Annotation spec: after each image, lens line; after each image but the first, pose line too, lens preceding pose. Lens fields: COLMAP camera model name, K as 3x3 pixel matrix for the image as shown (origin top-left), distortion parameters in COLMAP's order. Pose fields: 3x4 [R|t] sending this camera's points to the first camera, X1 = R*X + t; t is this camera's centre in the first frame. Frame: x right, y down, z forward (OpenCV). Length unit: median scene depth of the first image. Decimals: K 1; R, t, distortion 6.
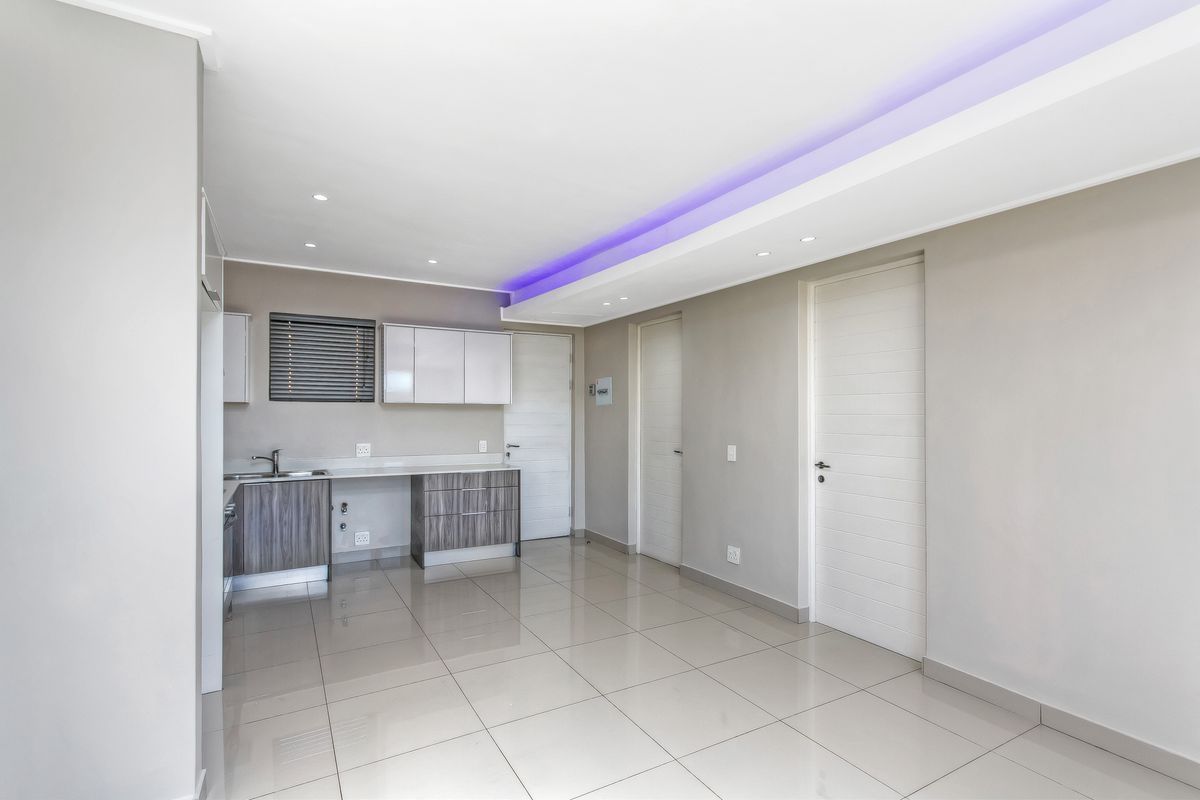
lens RADIAL K [[569.8, 0, 602.8], [0, 569.8, 415.4], [0, 0, 1]] dist [-0.000942, -0.026644]
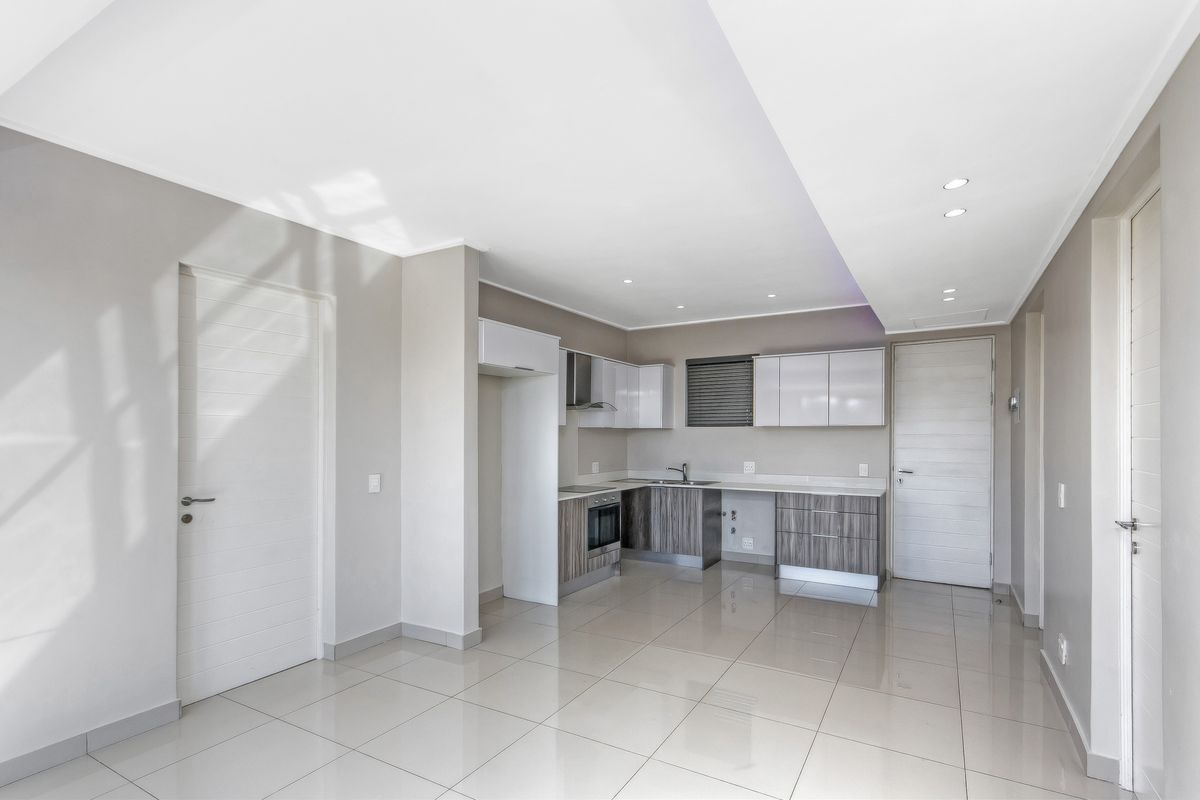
lens RADIAL K [[563.3, 0, 604.3], [0, 563.3, 436.6], [0, 0, 1]] dist [-0.000083, 0.000178]
pose [[0.497026, -0.002963, -0.867730, 0.439918], [-0.002517, 0.999985, -0.004857, 0.004323], [0.867732, 0.004598, 0.497012, 0.178024]]
